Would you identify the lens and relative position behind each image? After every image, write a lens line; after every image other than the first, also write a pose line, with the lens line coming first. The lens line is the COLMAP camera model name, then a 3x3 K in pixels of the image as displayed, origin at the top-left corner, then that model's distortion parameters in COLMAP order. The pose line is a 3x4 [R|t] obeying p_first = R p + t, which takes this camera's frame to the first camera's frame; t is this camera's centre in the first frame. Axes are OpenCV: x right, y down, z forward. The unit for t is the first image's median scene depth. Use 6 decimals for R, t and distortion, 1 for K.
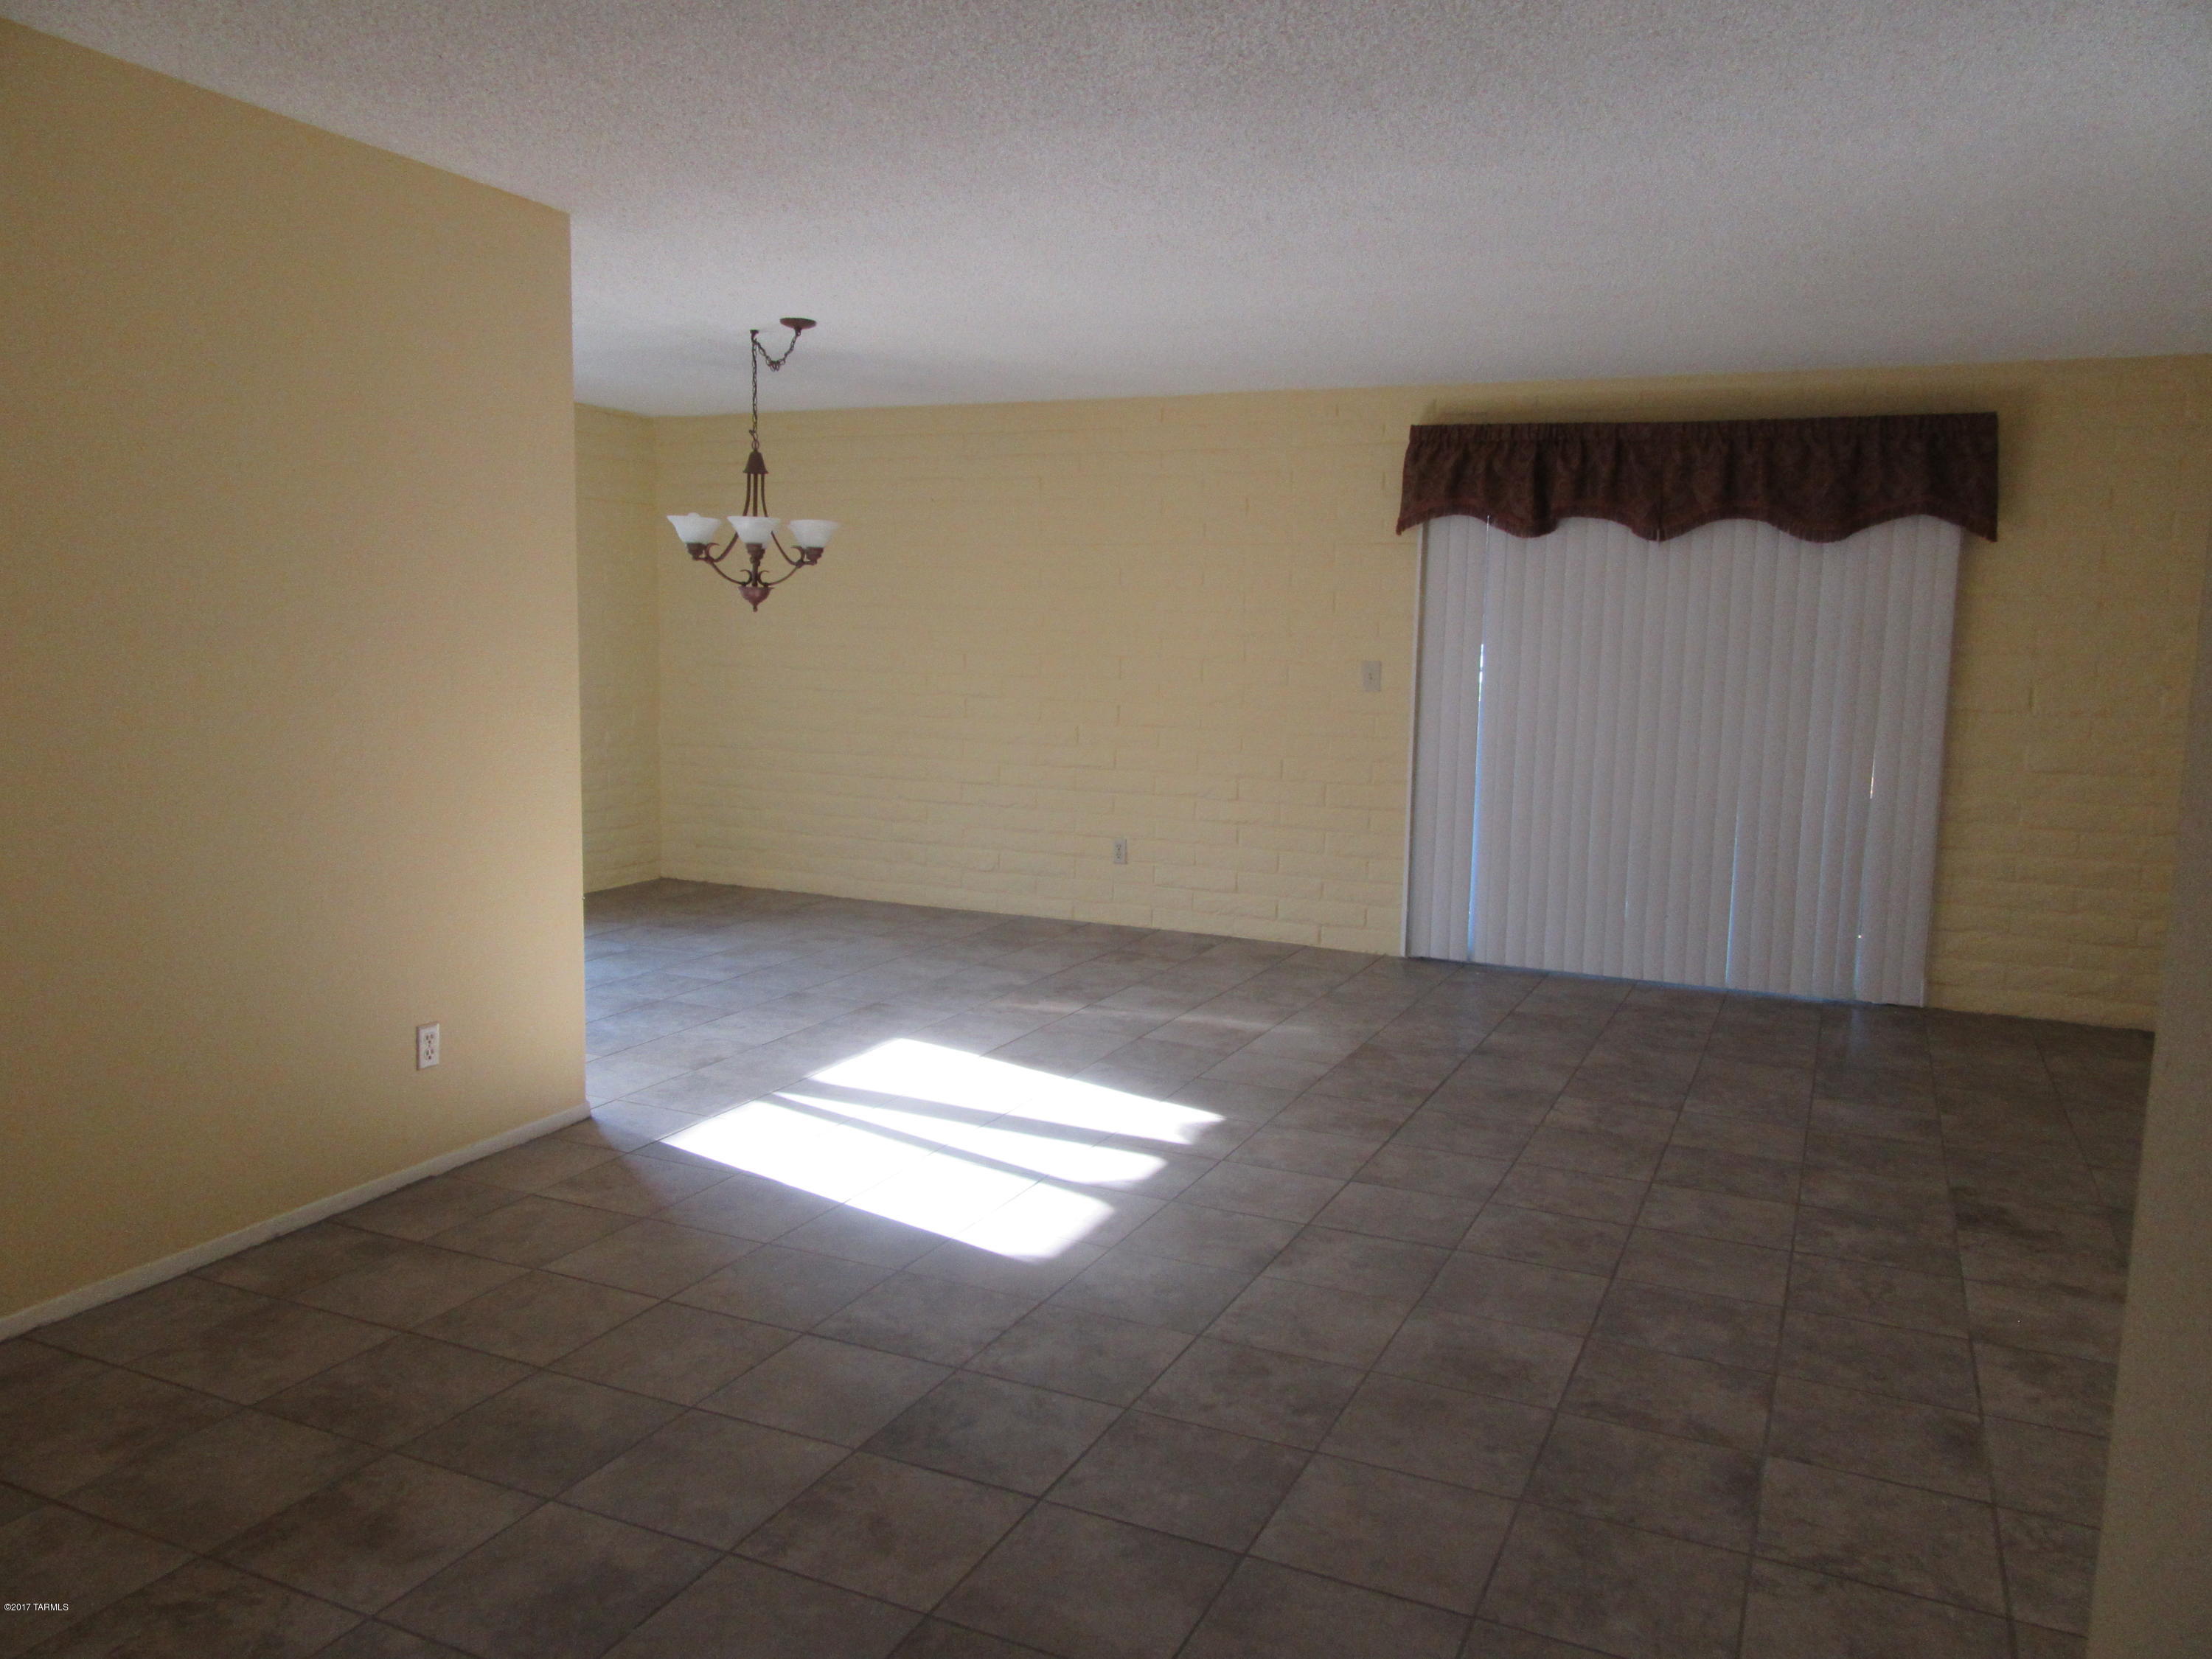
lens RADIAL K [[1646.7, 0, 1109.3], [0, 1646.7, 828.8], [0, 0, 1]] dist [0.002739, -0.004610]
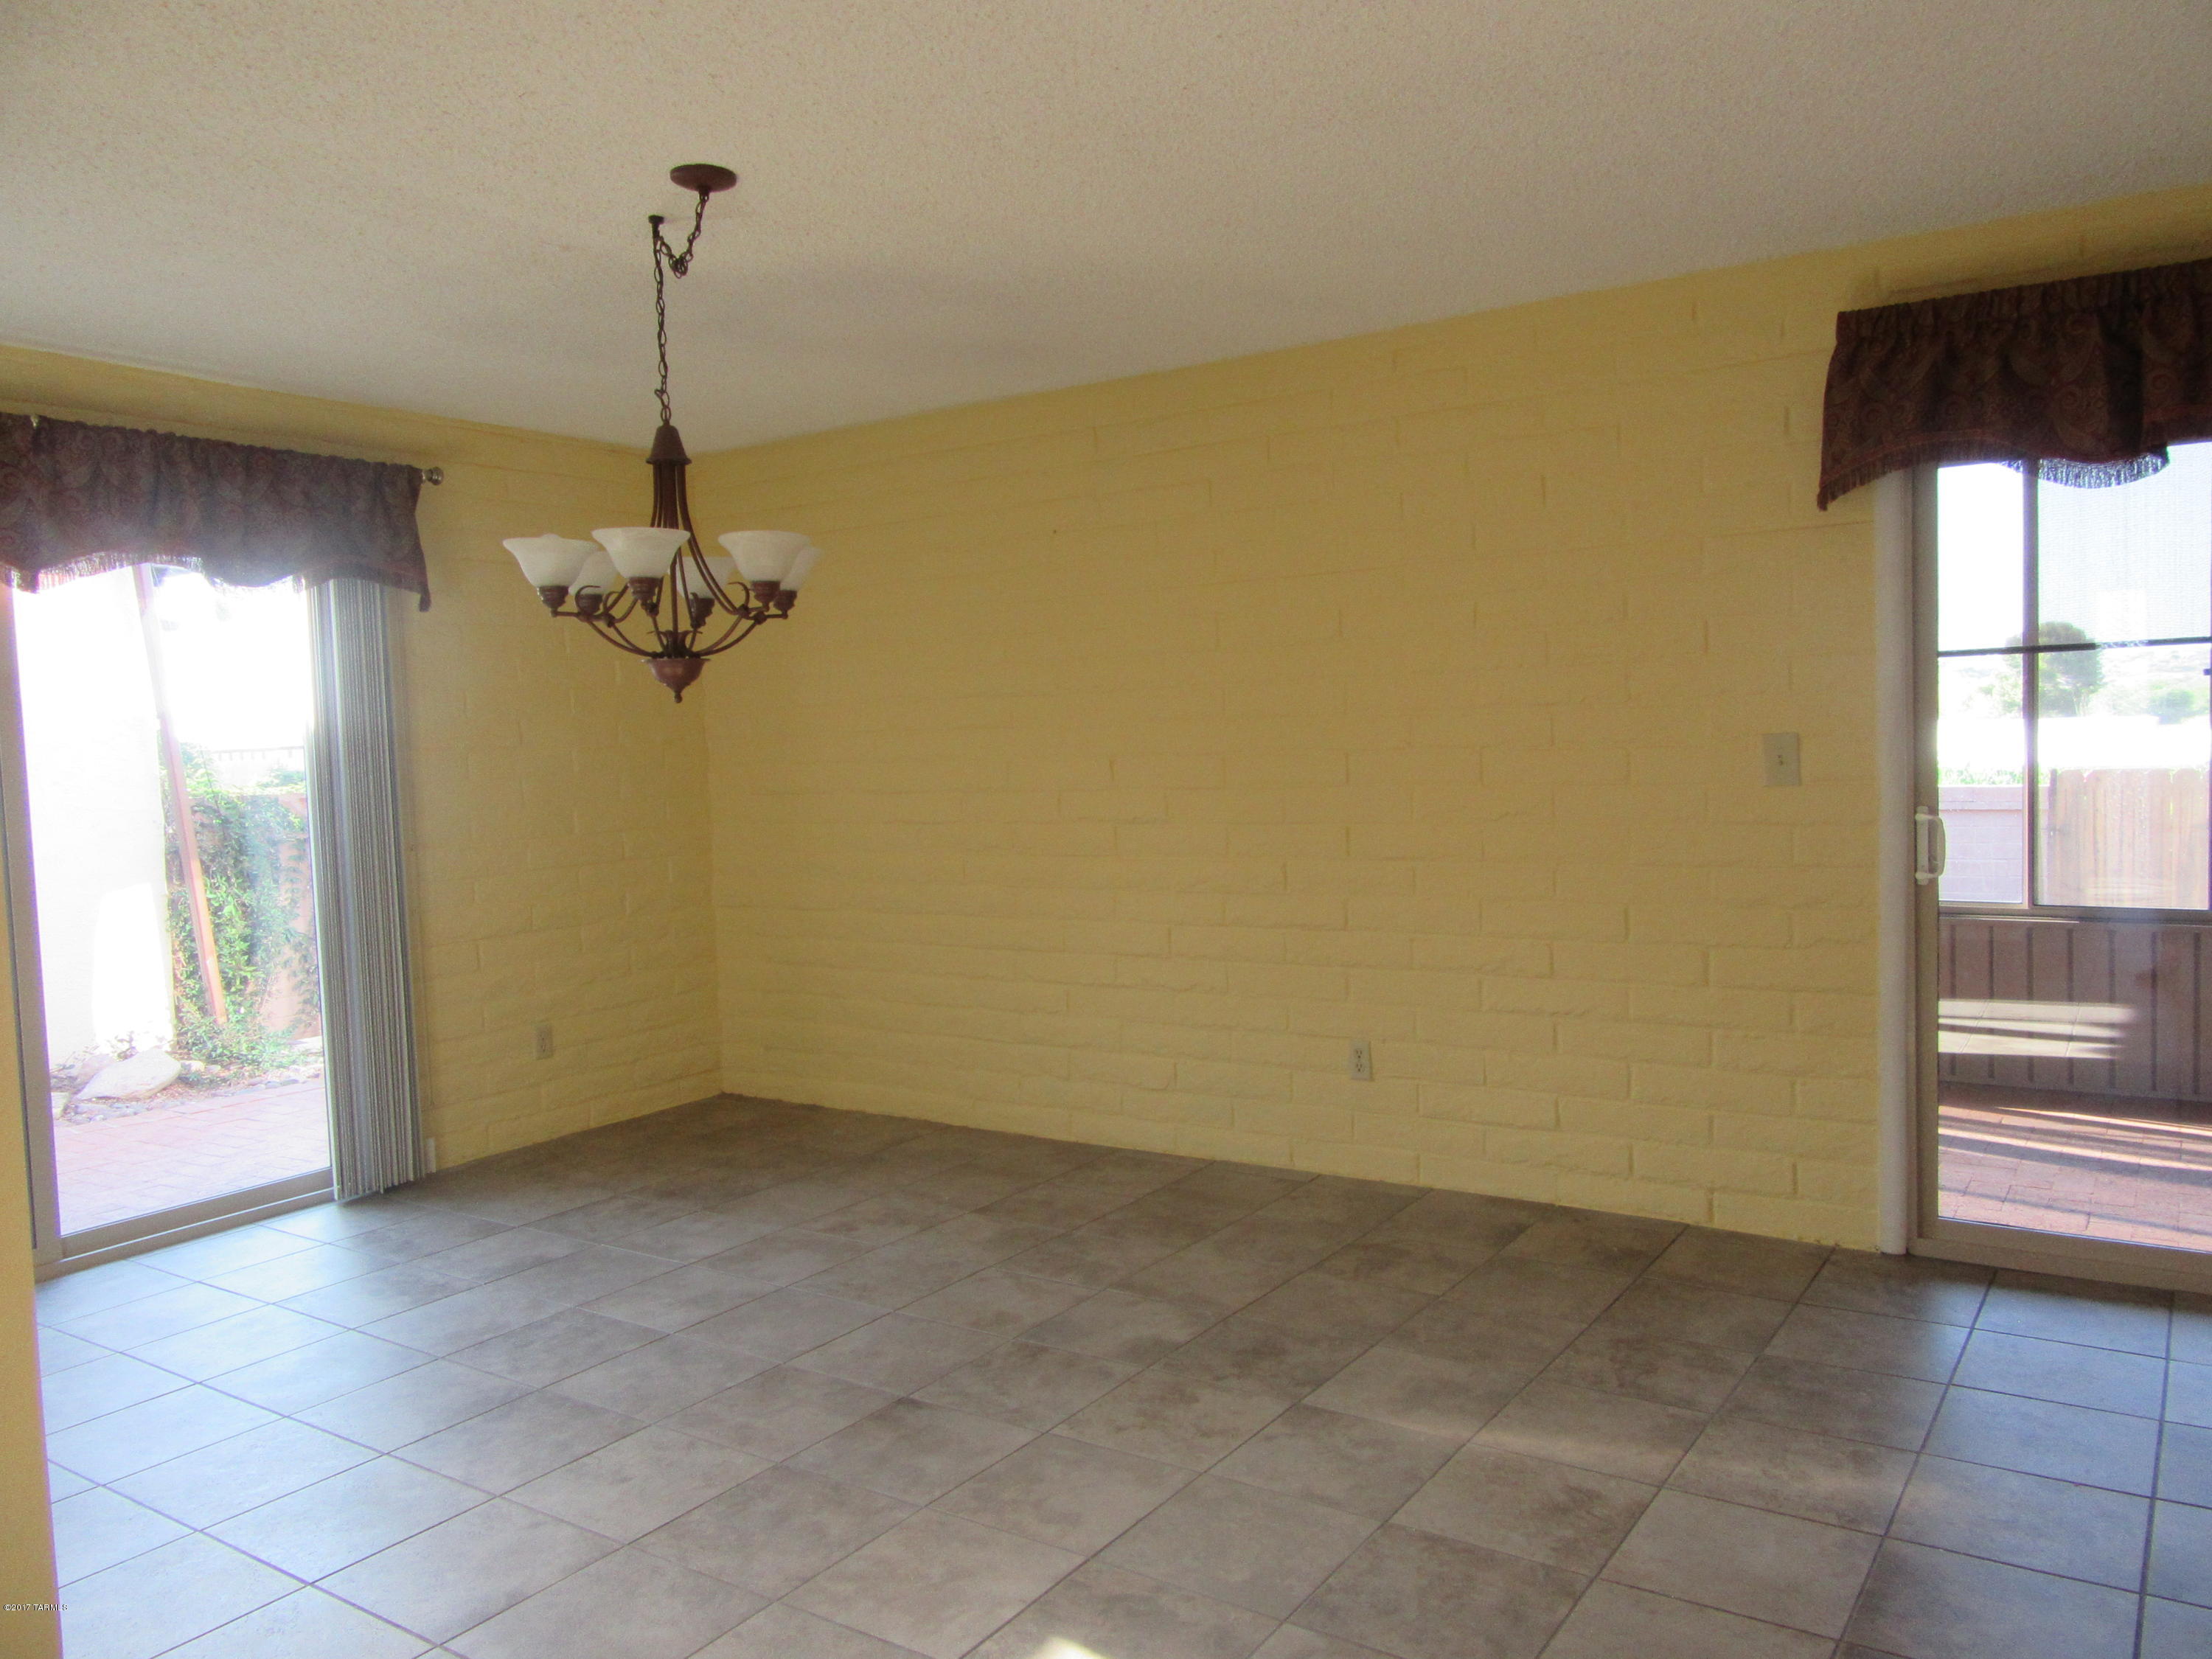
lens RADIAL K [[1646.7, 0, 1103.6], [0, 1646.7, 835.9], [0, 0, 1]] dist [0.002739, -0.004610]
pose [[0.984107, -0.044846, -0.171820, 0.024632], [0.034095, 0.997301, -0.065018, -0.038944], [0.174272, 0.058126, 0.982980, 0.419214]]
